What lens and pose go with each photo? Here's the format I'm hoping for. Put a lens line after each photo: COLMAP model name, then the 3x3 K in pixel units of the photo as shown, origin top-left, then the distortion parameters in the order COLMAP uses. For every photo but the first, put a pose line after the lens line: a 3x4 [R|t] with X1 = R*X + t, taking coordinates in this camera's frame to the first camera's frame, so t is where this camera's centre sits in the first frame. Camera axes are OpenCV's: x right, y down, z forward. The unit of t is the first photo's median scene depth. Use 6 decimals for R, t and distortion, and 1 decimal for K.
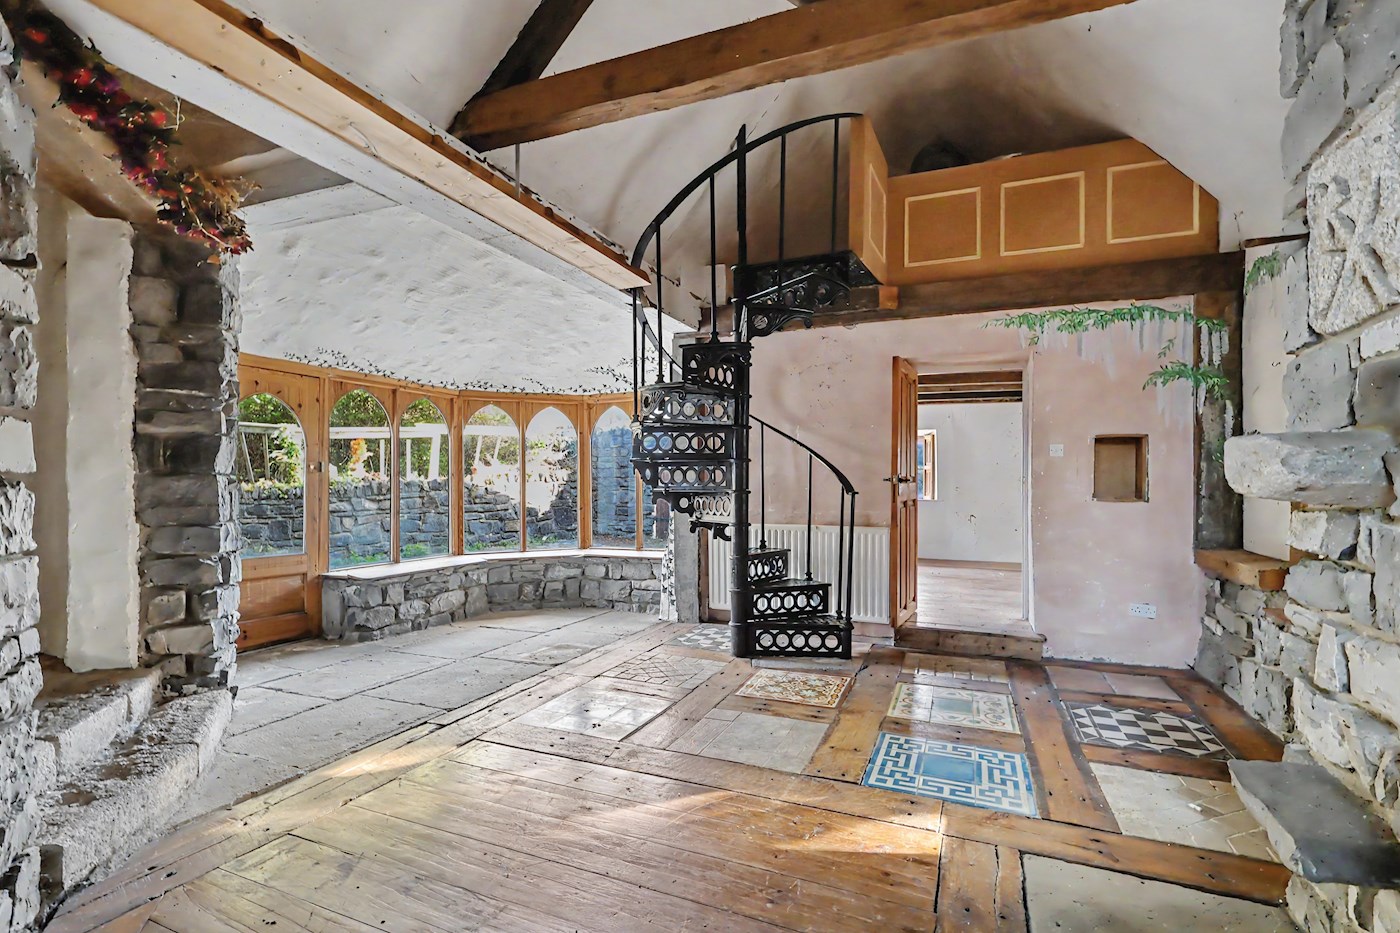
lens RADIAL K [[670.3, 0, 698.4], [0, 670.3, 486.1], [0, 0, 1]] dist [0.001483, 0.000263]
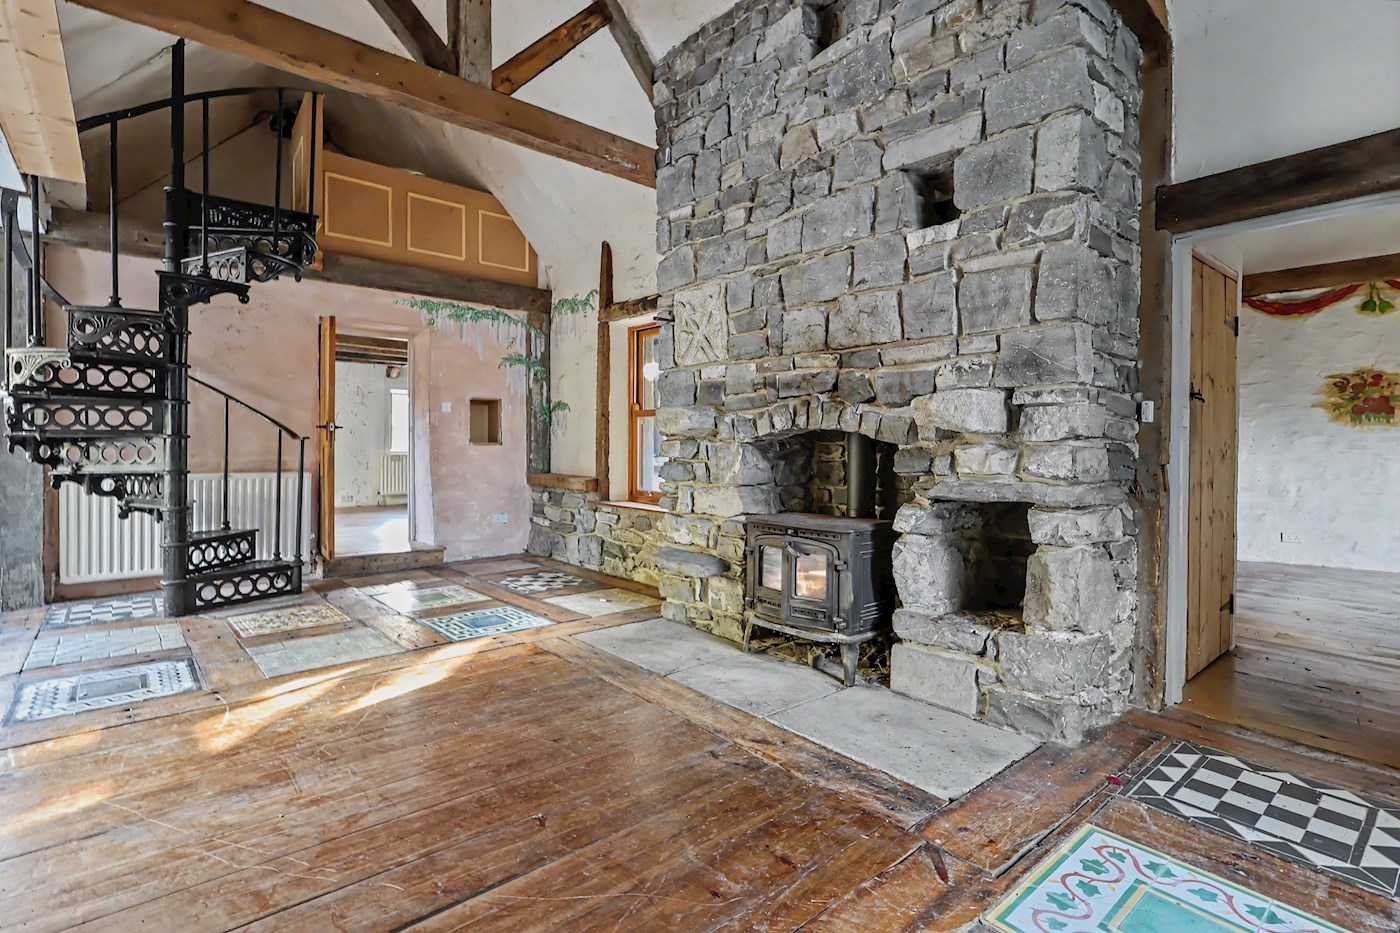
lens RADIAL K [[669.8, 0, 695.9], [0, 669.8, 448.9], [0, 0, 1]] dist [0.010319, 0.000176]
pose [[0.447873, -0.009492, 0.894047, -0.446031], [0.002934, 0.999954, 0.009147, 0.019394], [-0.894092, -0.001474, 0.447880, -0.043037]]
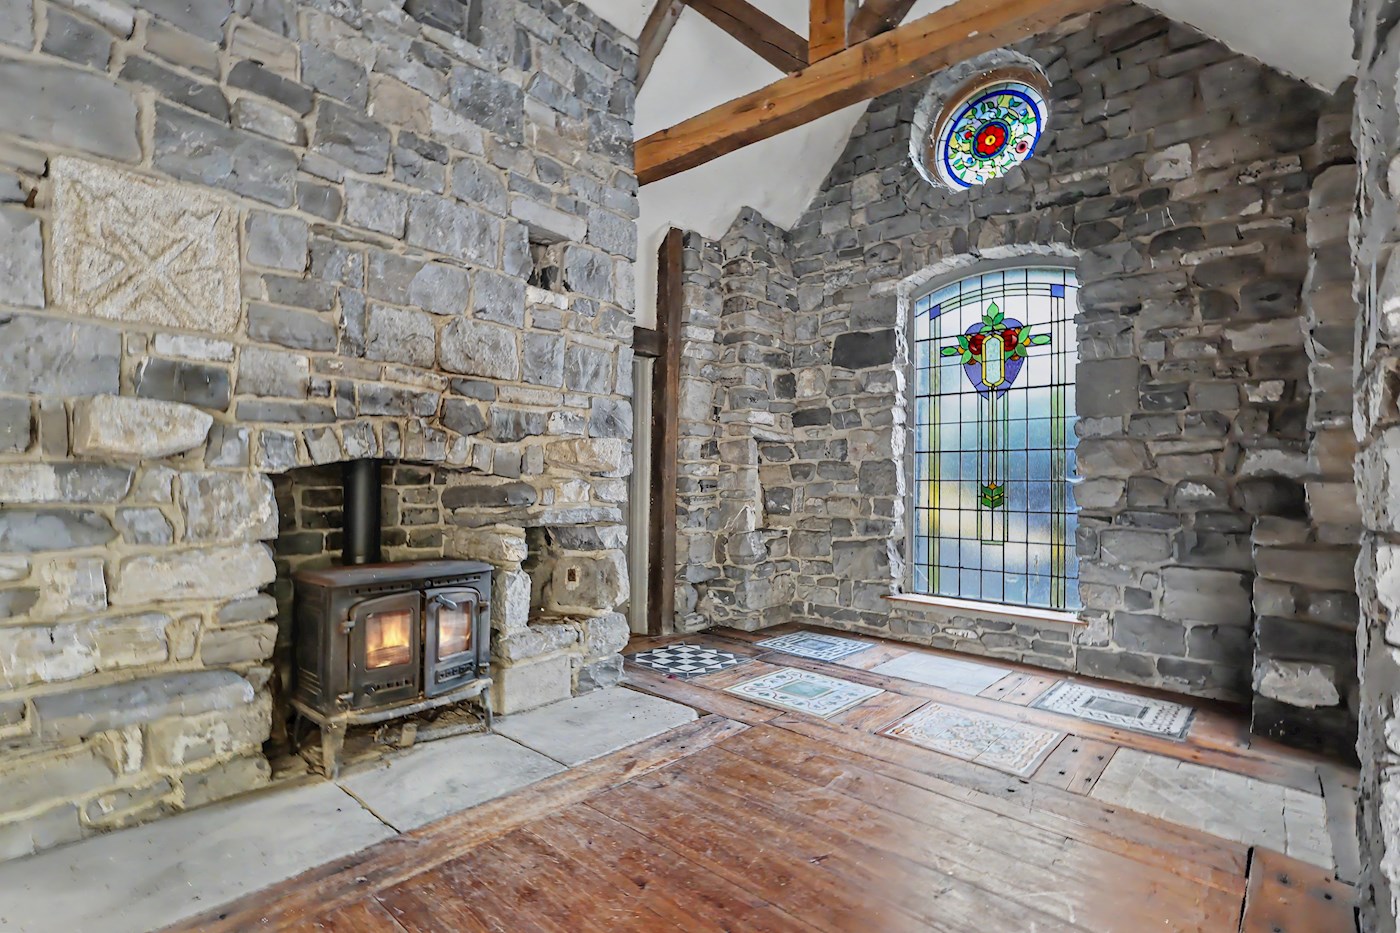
lens RADIAL K [[663.0, 0, 700.0], [0, 663.0, 466.5], [0, 0, 1]] dist [0.001415, 0.000135]
pose [[-0.946276, -0.013642, 0.323072, -0.181335], [-0.018940, 0.999733, -0.013261, 0.014920], [-0.322804, -0.018668, -0.946282, 0.644225]]
